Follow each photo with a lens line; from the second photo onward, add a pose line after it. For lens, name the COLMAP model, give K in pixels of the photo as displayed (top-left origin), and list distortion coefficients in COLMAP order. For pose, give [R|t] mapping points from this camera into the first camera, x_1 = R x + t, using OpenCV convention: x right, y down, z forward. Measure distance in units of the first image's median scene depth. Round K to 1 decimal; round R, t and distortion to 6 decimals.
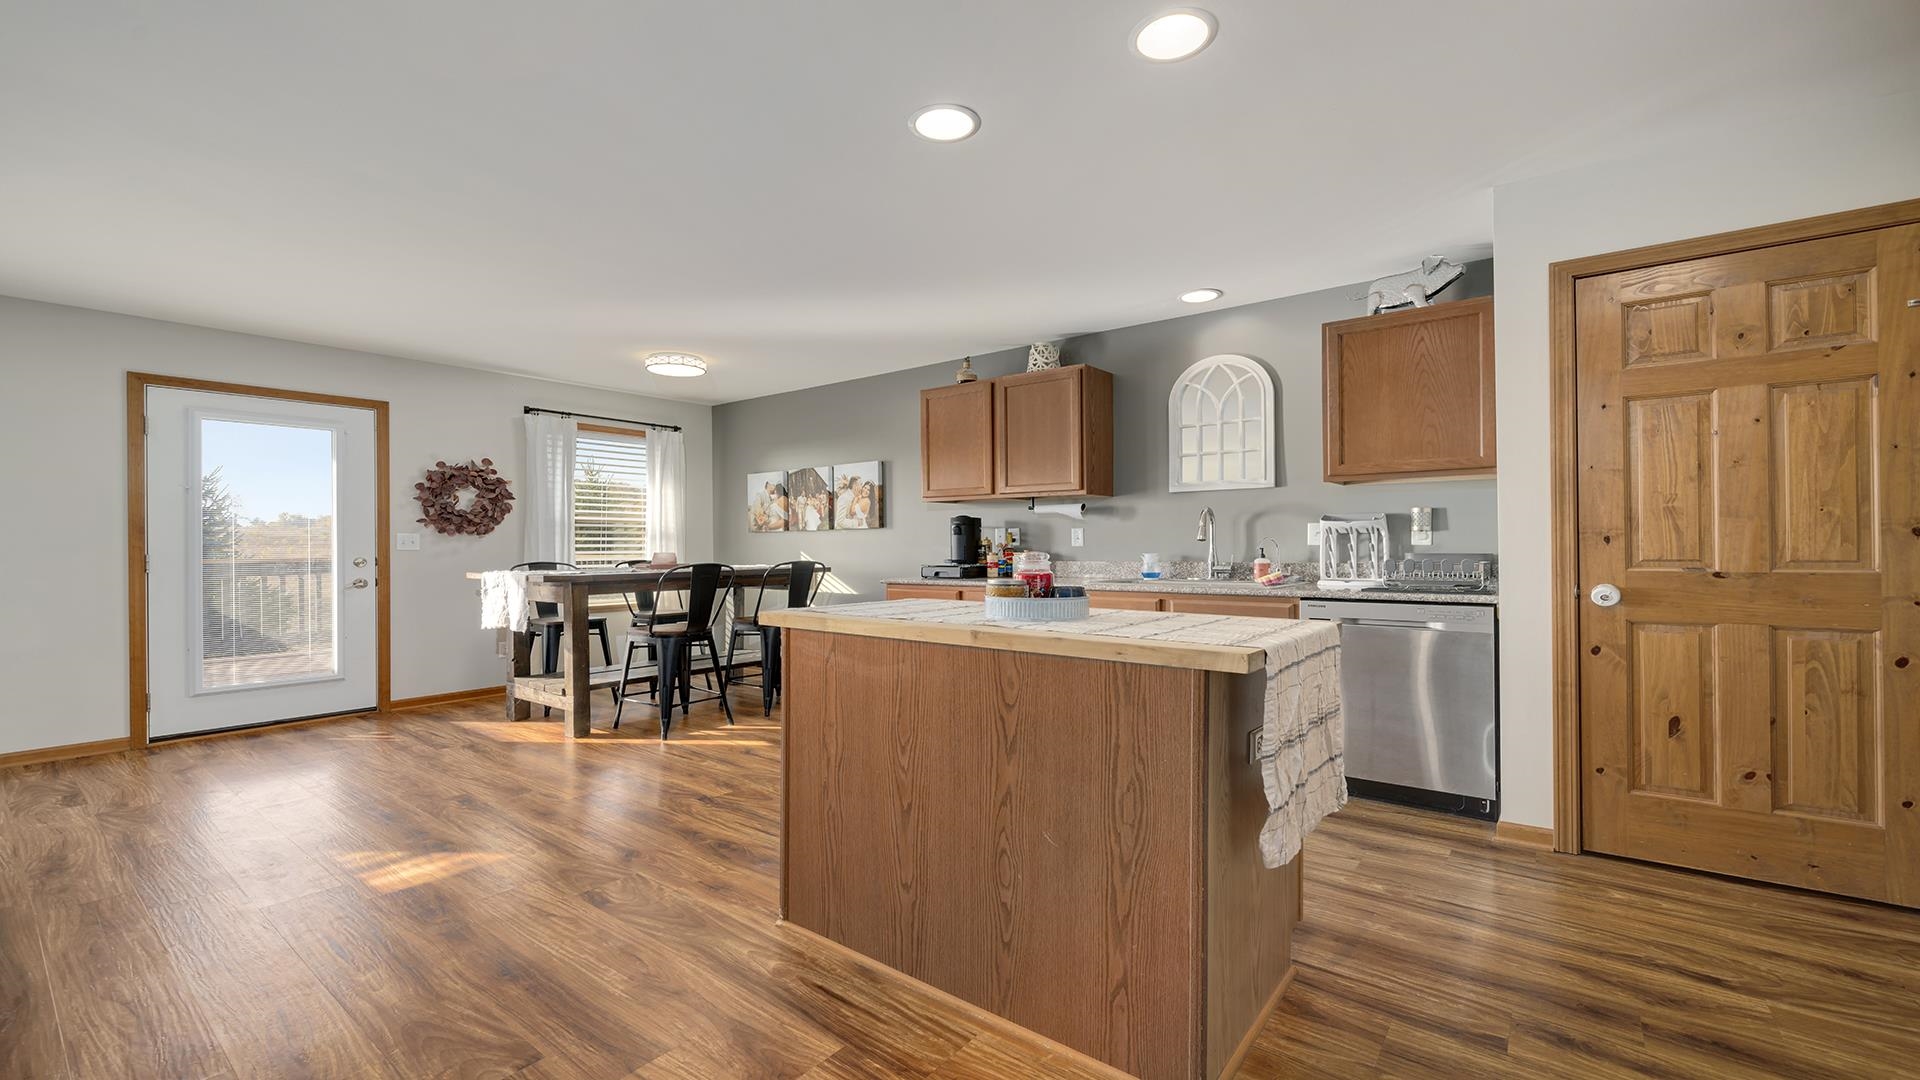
lens RADIAL K [[786.1, 0, 958.4], [0, 786.1, 546.5], [0, 0, 1]] dist [-0.001503, 0.000520]
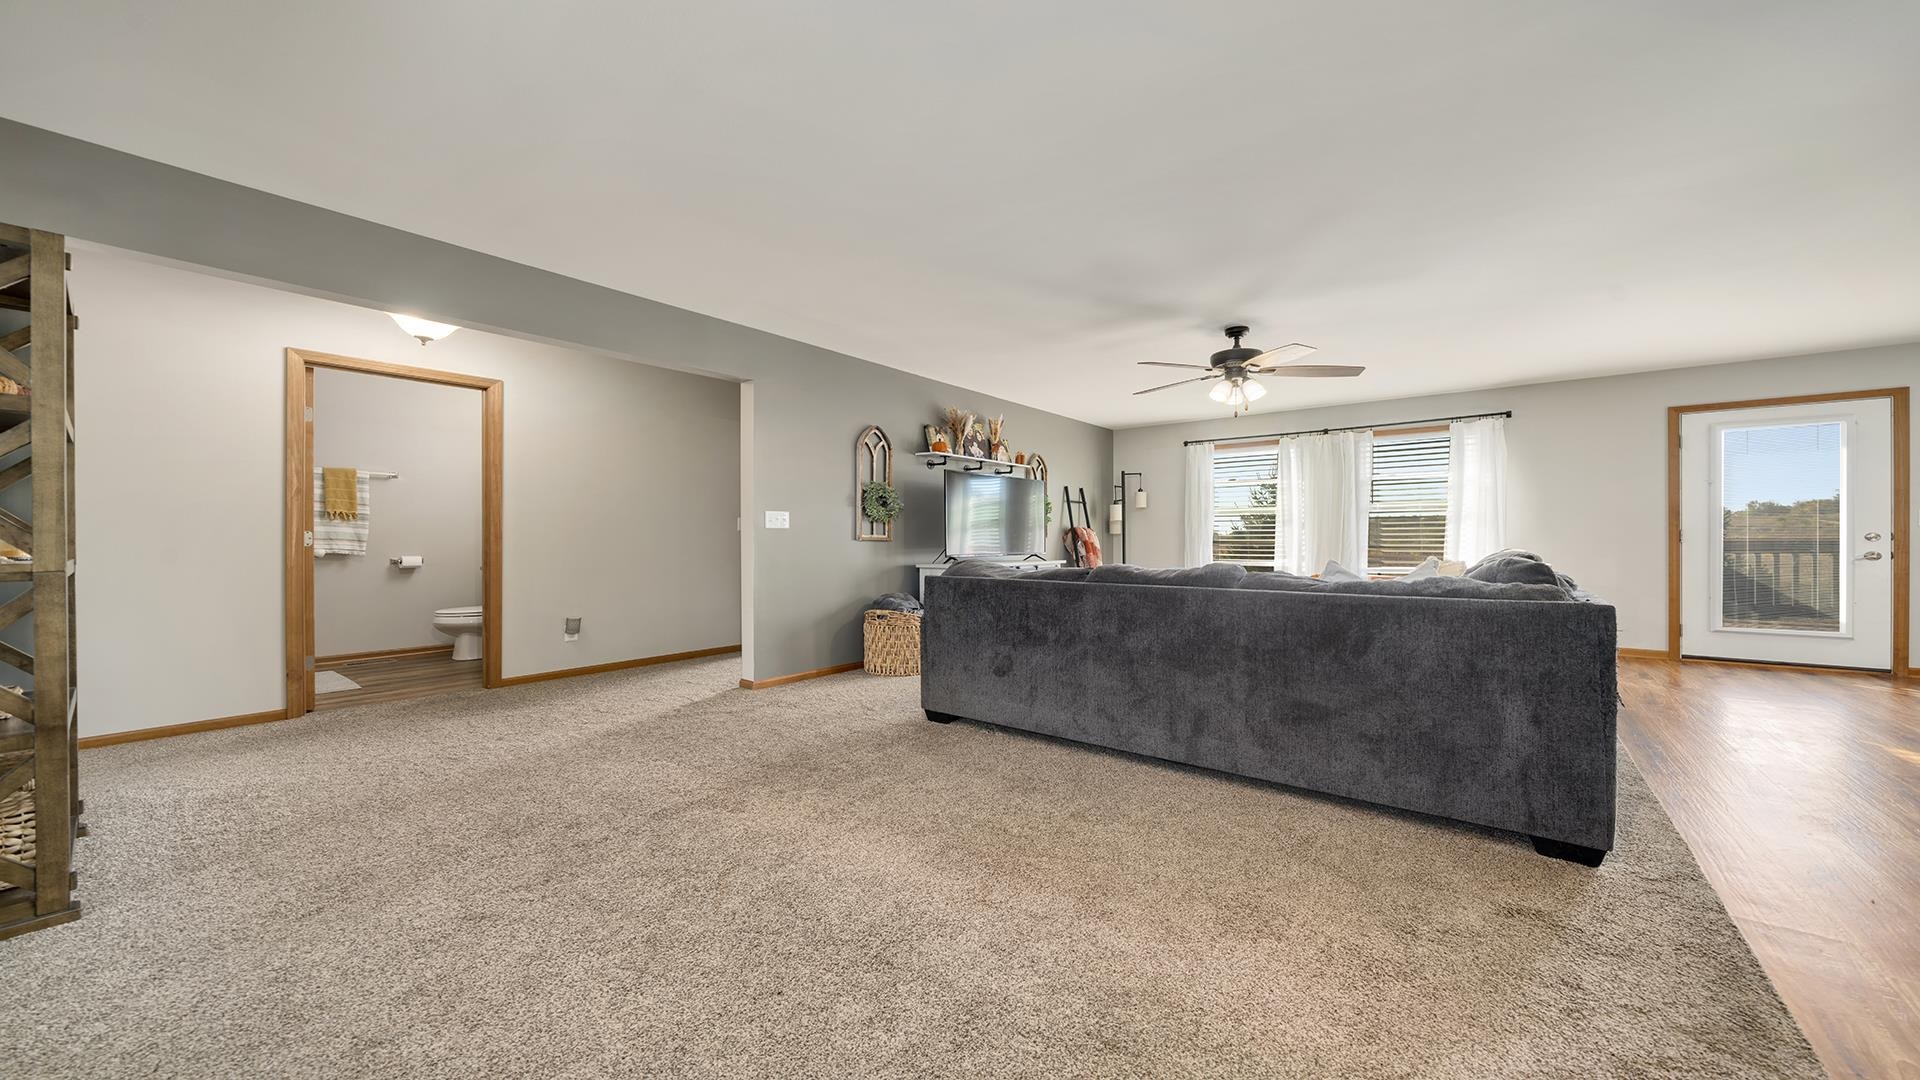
lens RADIAL K [[664.2, 0, 960.0], [0, 664.2, 540.0], [0, 0, 1]] dist [-0.007247, -0.000131]
pose [[-0.008010, 0.009064, -0.999927, 0.246135], [0.001449, 0.999958, 0.009053, 0.019891], [0.999967, -0.001376, -0.008023, -0.399837]]
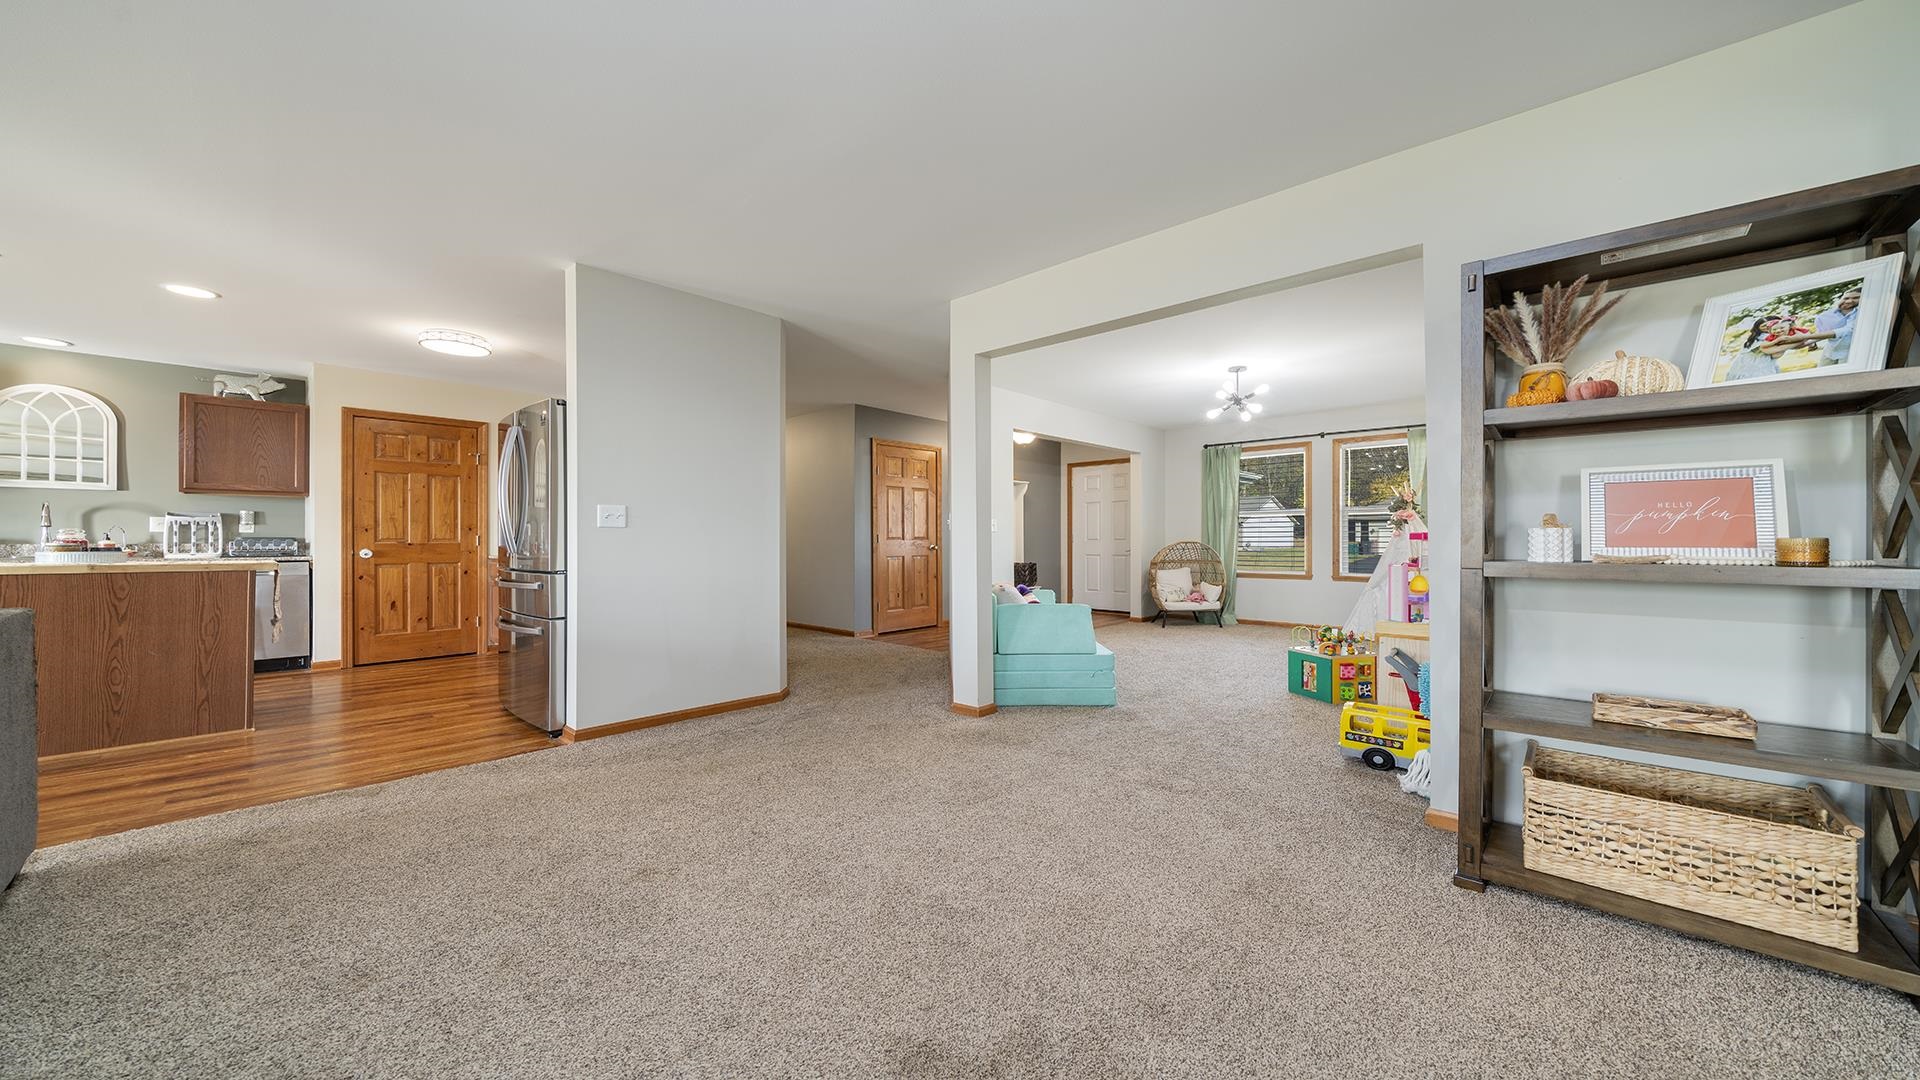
lens RADIAL K [[674.9, 0, 963.2], [0, 674.9, 535.5], [0, 0, 1]] dist [-0.002847, -0.000083]
pose [[0.084538, 0.013957, 0.996322, -0.755179], [0.001148, 0.999900, -0.014105, 0.027630], [-0.996420, 0.002336, 0.084514, -0.695877]]
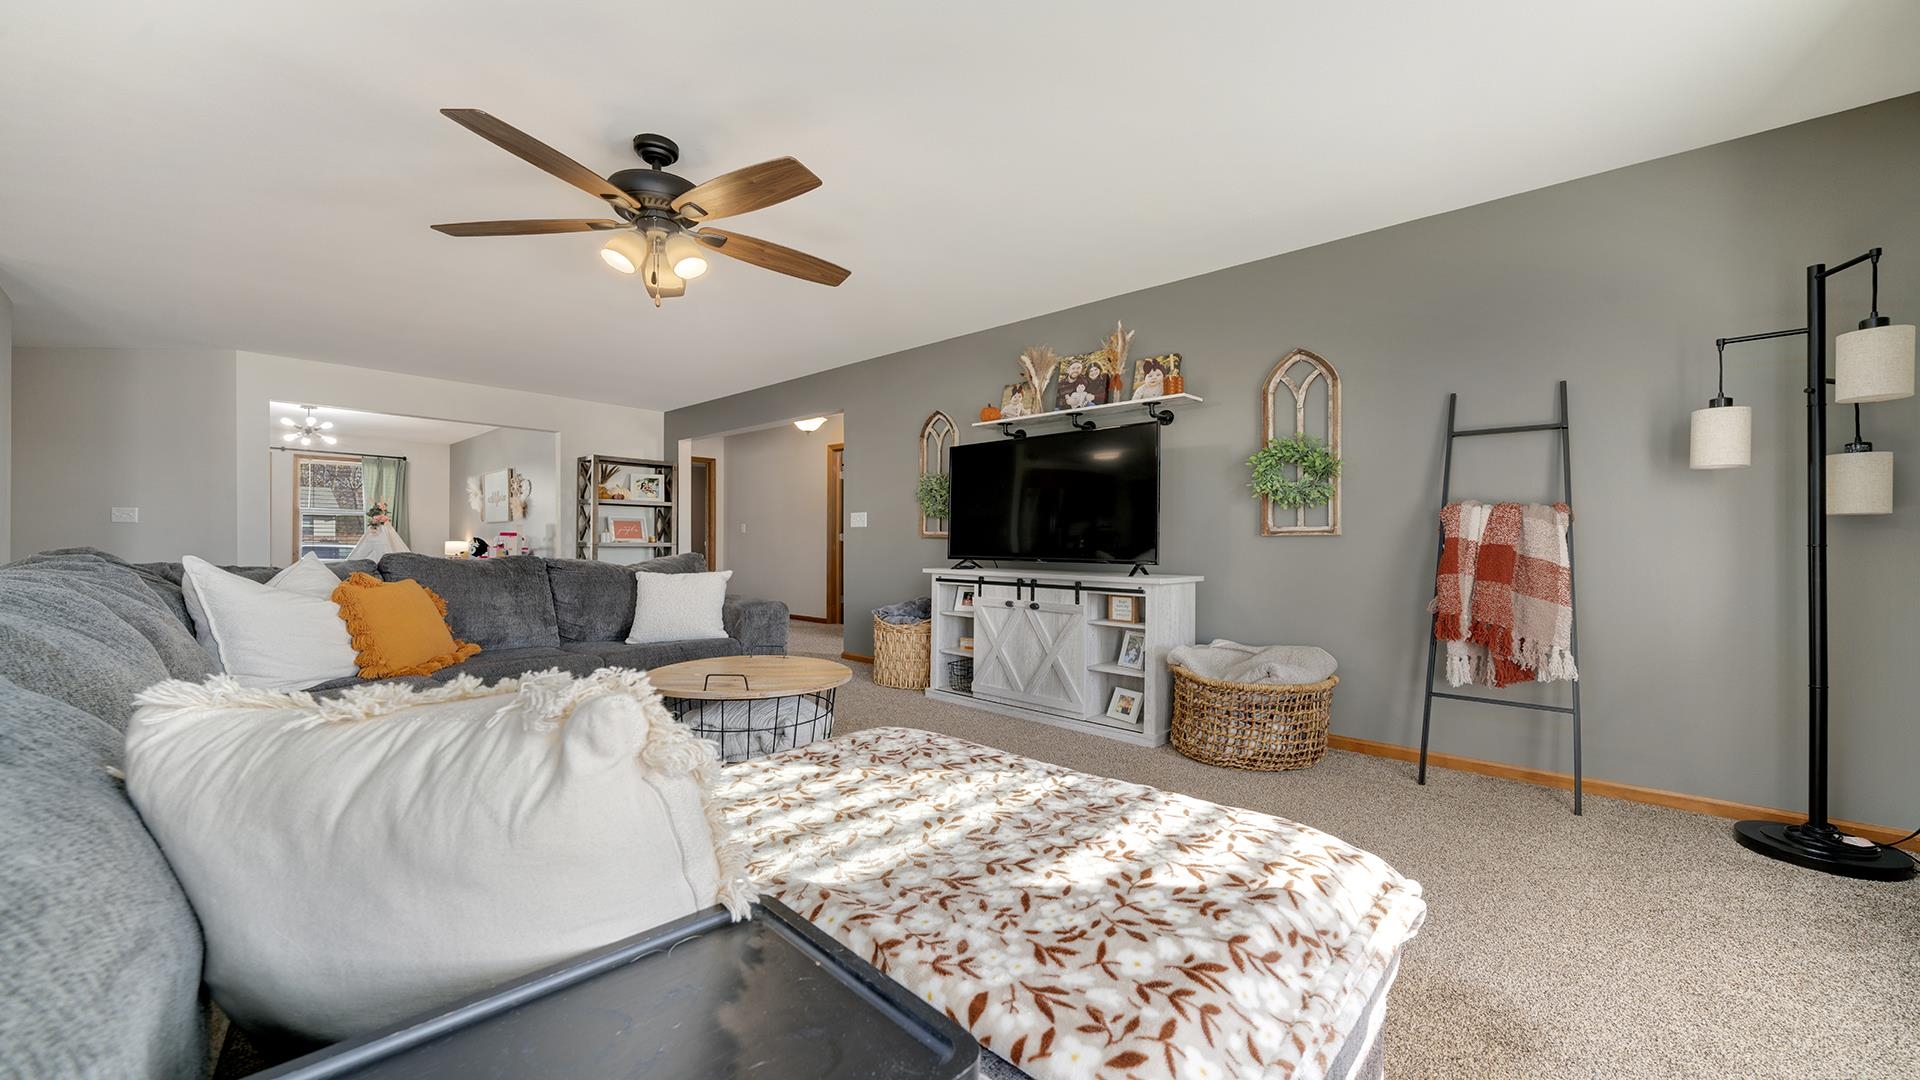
lens RADIAL K [[704.9, 0, 960.0], [0, 704.9, 540.0], [0, 0, 1]] dist [-0.001588, -0.000027]
pose [[-0.997455, 0.001460, 0.071282, -1.304148], [0.001366, 0.999998, -0.001371, 0.039874], [-0.071284, -0.001270, -0.997455, 0.759360]]
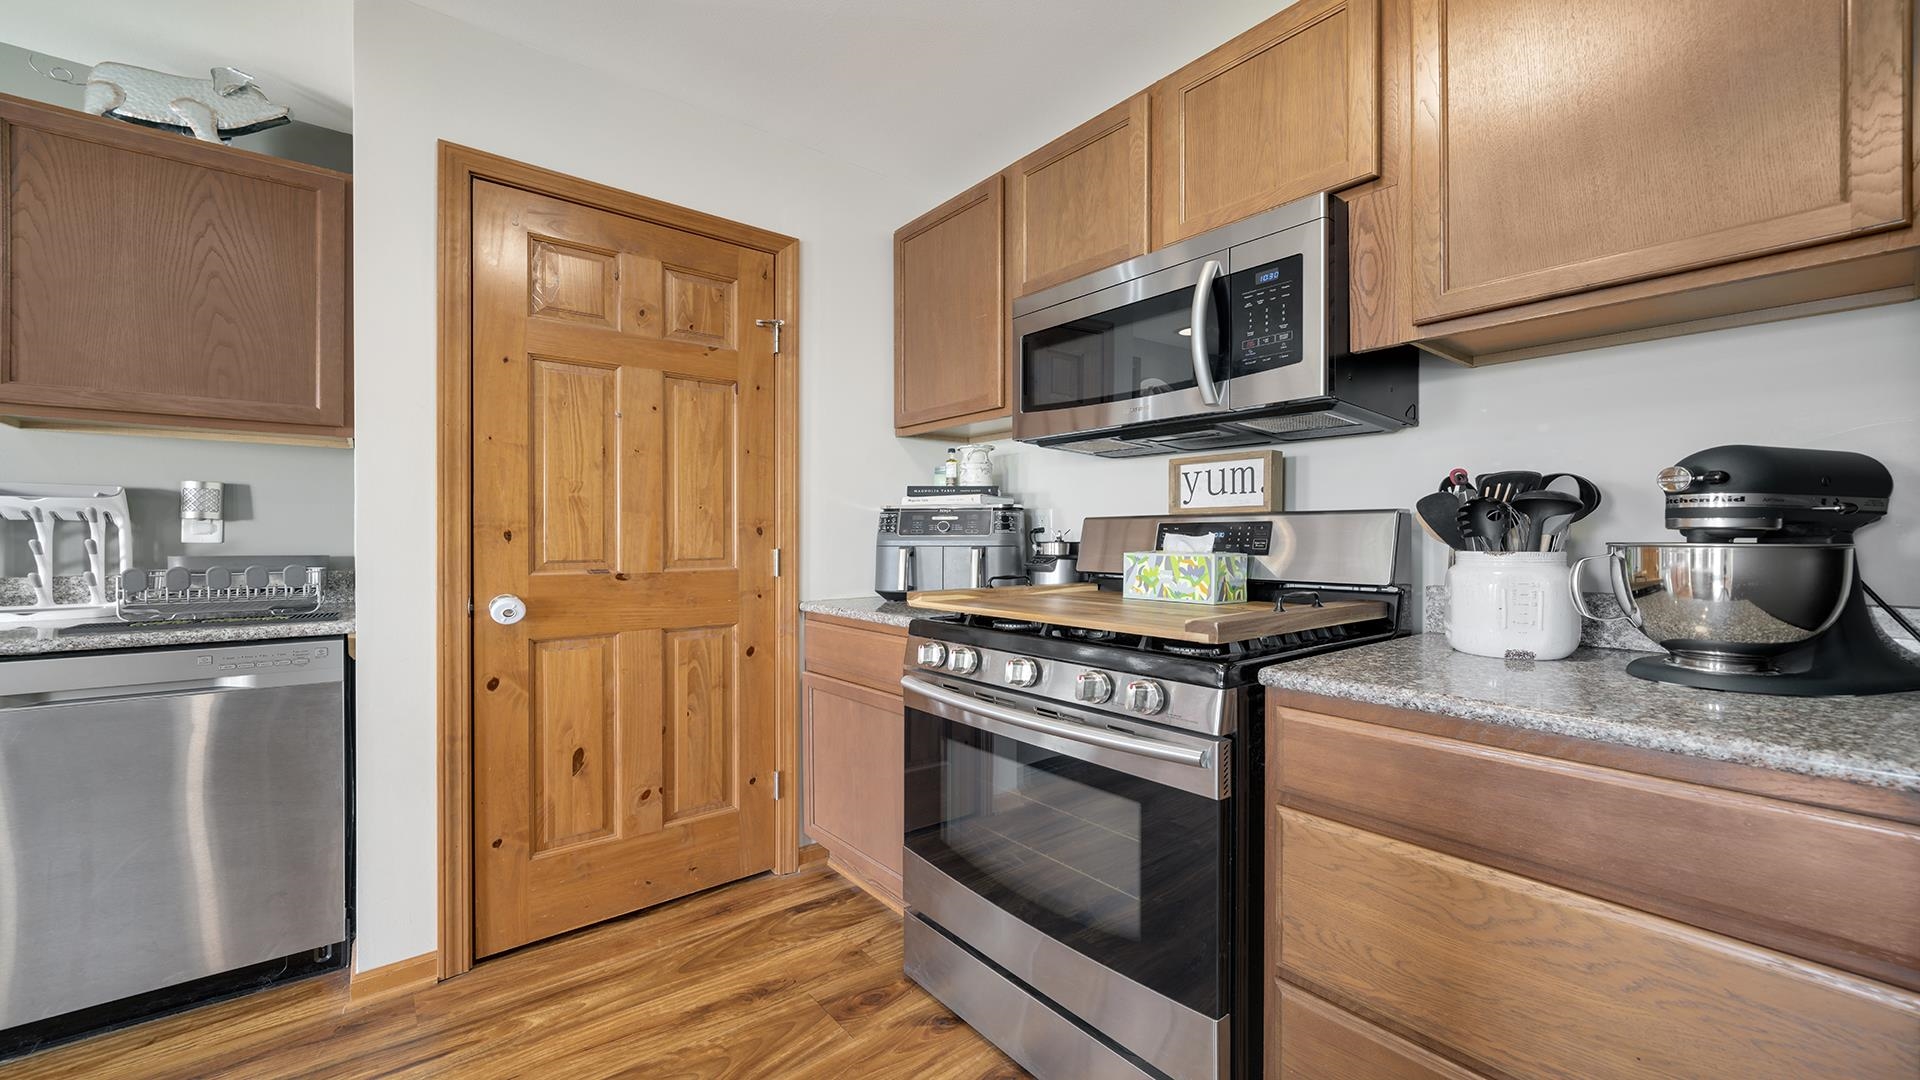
lens RADIAL K [[746.3, 0, 965.4], [0, 746.3, 534.8], [0, 0, 1]] dist [-0.003259, 0.000081]
pose [[0.226093, 0.011359, 0.974040, 0.163285], [0.001202, 0.999928, -0.011940, -0.000425], [-0.974105, 0.003871, 0.226063, 0.296236]]
